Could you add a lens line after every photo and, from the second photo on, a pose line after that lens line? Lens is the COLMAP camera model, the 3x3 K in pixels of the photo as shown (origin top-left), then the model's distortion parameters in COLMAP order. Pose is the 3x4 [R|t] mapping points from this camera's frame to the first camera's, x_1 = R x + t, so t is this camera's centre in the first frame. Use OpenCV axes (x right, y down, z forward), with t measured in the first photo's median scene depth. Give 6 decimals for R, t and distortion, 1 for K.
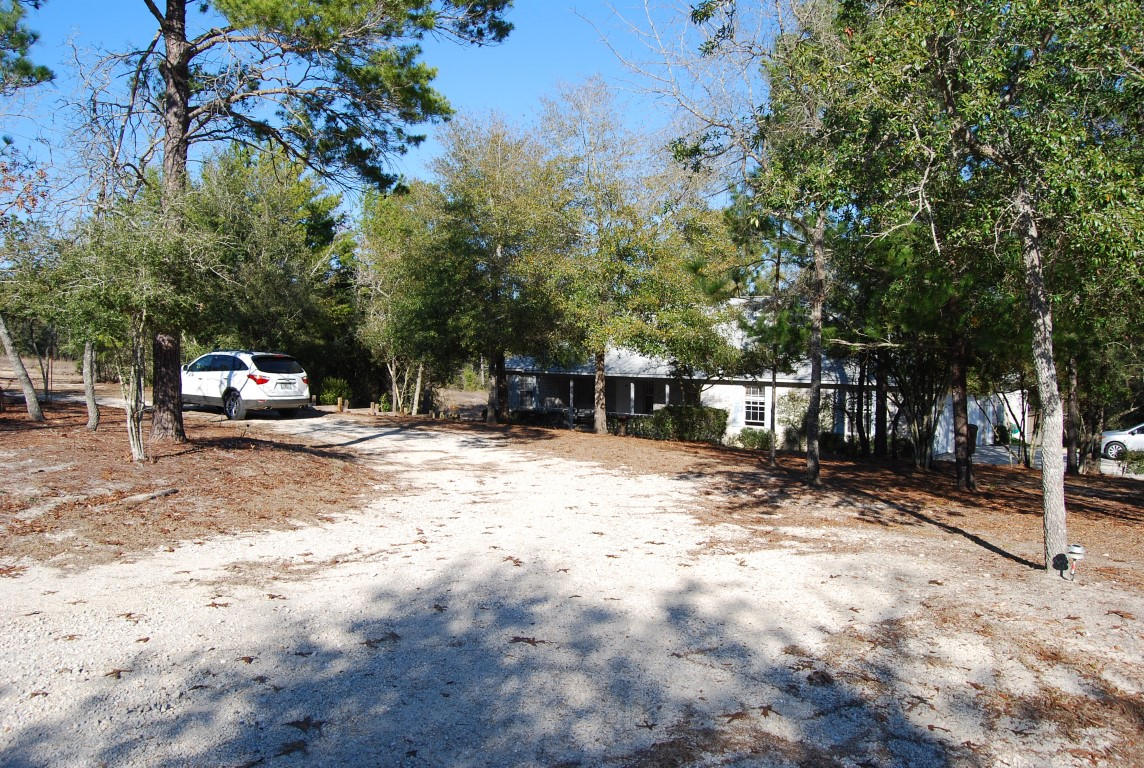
lens RADIAL K [[896.2, 0, 574.6], [0, 896.2, 384.6], [0, 0, 1]] dist [-0.076157, 0.003208]
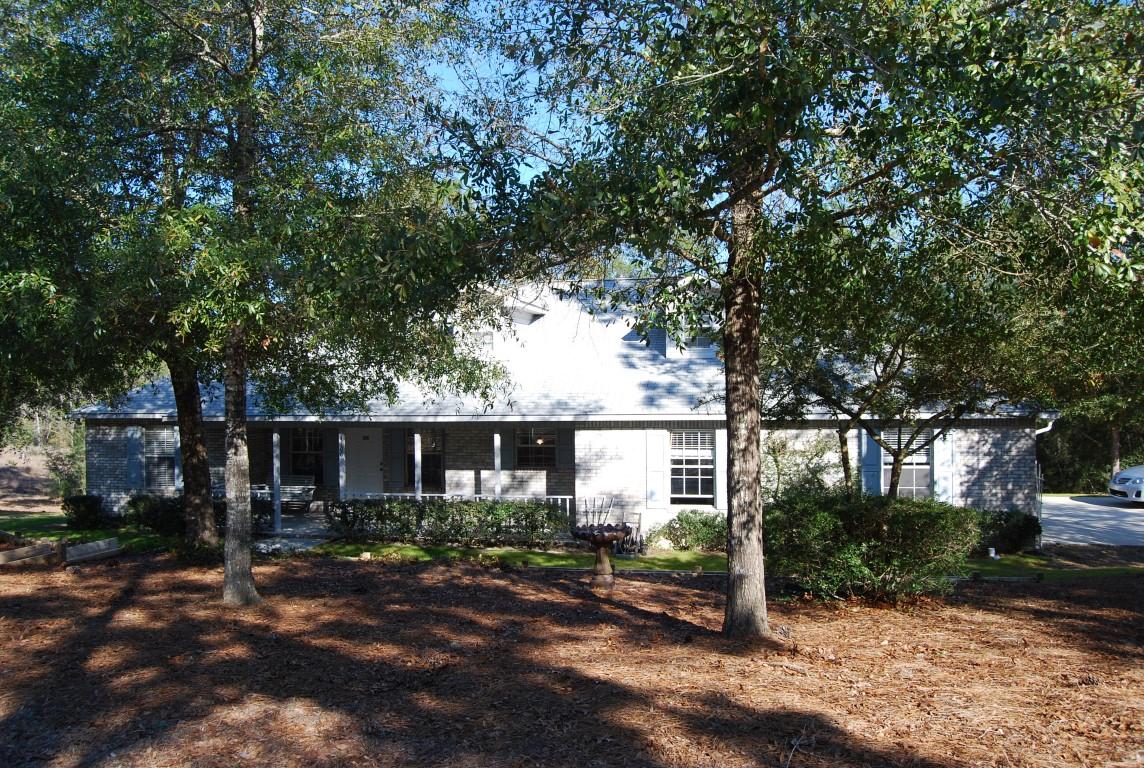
lens RADIAL K [[896.2, 0, 567.9], [0, 896.2, 383.7], [0, 0, 1]] dist [-0.076157, 0.003208]
pose [[0.877892, -0.018764, 0.478491, -0.113858], [0.038899, 0.998724, -0.032203, -0.011284], [-0.477276, 0.046884, 0.877502, 0.564375]]
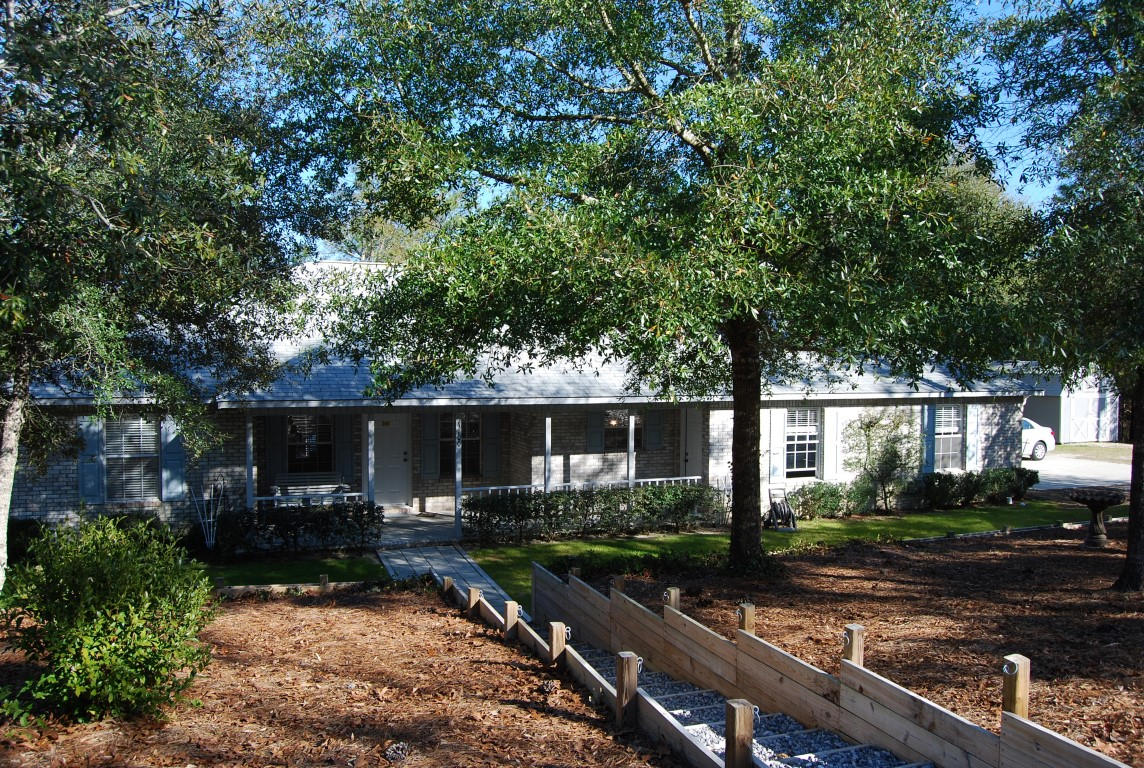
lens RADIAL K [[896.2, 0, 570.3], [0, 896.2, 379.6], [0, 0, 1]] dist [-0.076157, 0.003208]
pose [[0.481014, -0.024399, 0.876373, -0.365285], [0.036652, 0.999298, 0.007705, -0.026191], [-0.875946, 0.028415, 0.481571, 0.847856]]
